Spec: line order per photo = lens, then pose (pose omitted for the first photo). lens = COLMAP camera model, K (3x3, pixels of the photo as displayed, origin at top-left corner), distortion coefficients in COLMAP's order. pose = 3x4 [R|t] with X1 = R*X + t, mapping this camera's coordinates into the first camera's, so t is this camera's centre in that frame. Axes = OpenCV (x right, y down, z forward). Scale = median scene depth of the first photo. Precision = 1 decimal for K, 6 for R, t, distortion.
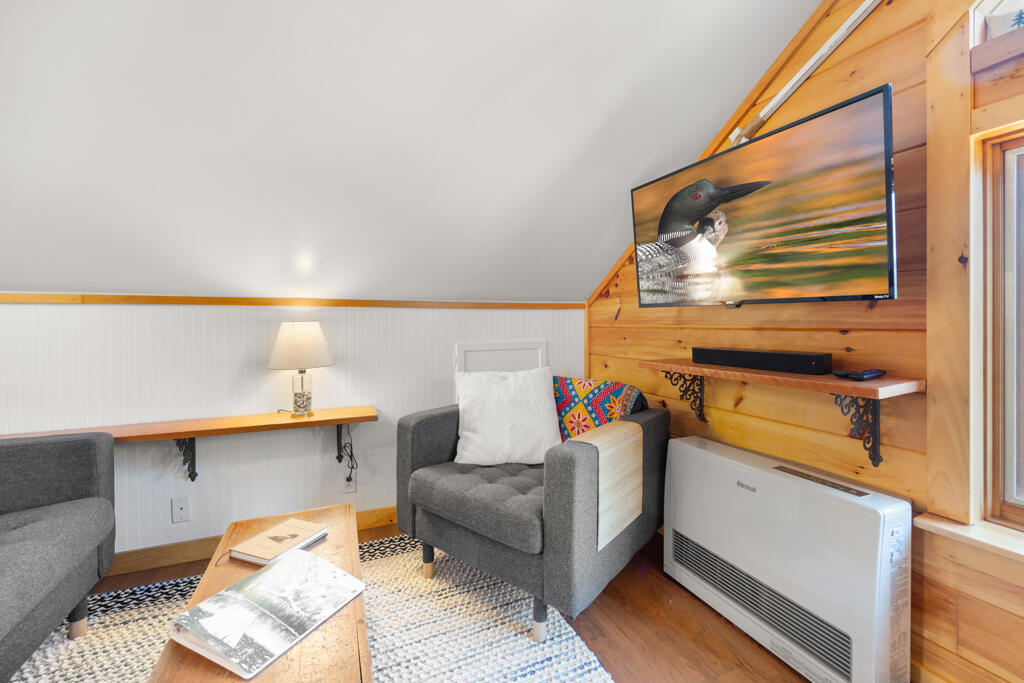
lens RADIAL K [[425.1, 0, 513.1], [0, 425.1, 327.7], [0, 0, 1]] dist [0.000713, 0.000005]
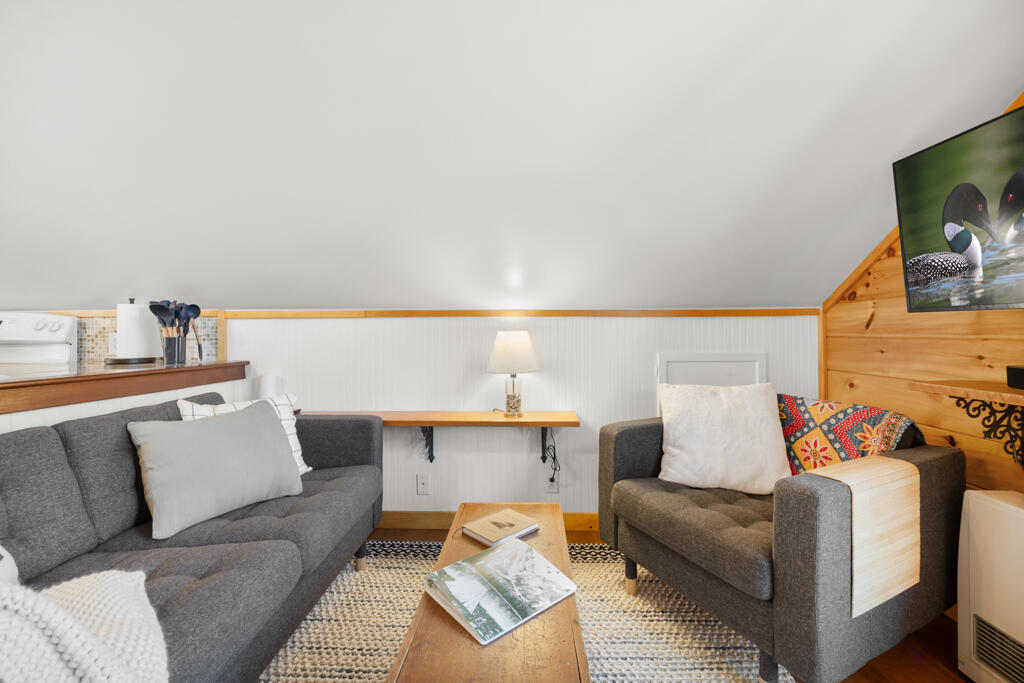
lens RADIAL K [[425.1, 0, 513.1], [0, 425.1, 327.7], [0, 0, 1]] dist [0.000713, 0.000005]
pose [[0.905277, -0.003949, -0.424803, -0.029757], [-0.005058, 0.999786, -0.020072, 0.000140], [0.424791, 0.020319, 0.905063, -0.005428]]
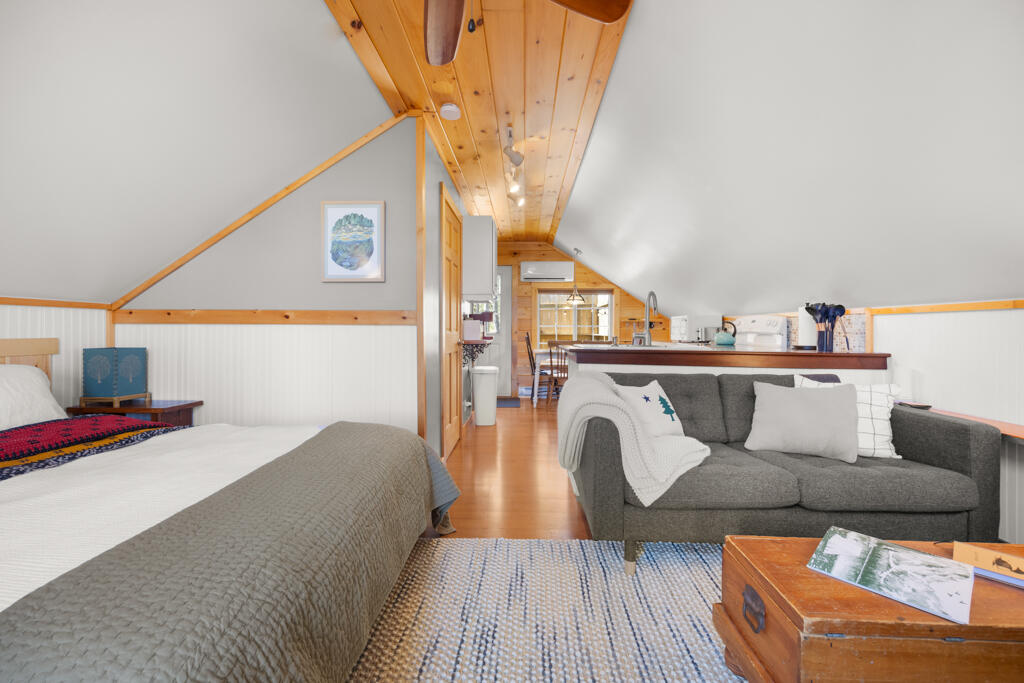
lens RADIAL K [[425.1, 0, 513.1], [0, 425.1, 327.7], [0, 0, 1]] dist [0.000713, 0.000005]
pose [[-0.431676, 0.001898, -0.902027, 0.525143], [-0.010435, 0.999920, 0.007098, -0.003089], [0.901968, 0.012477, -0.431622, 0.321447]]
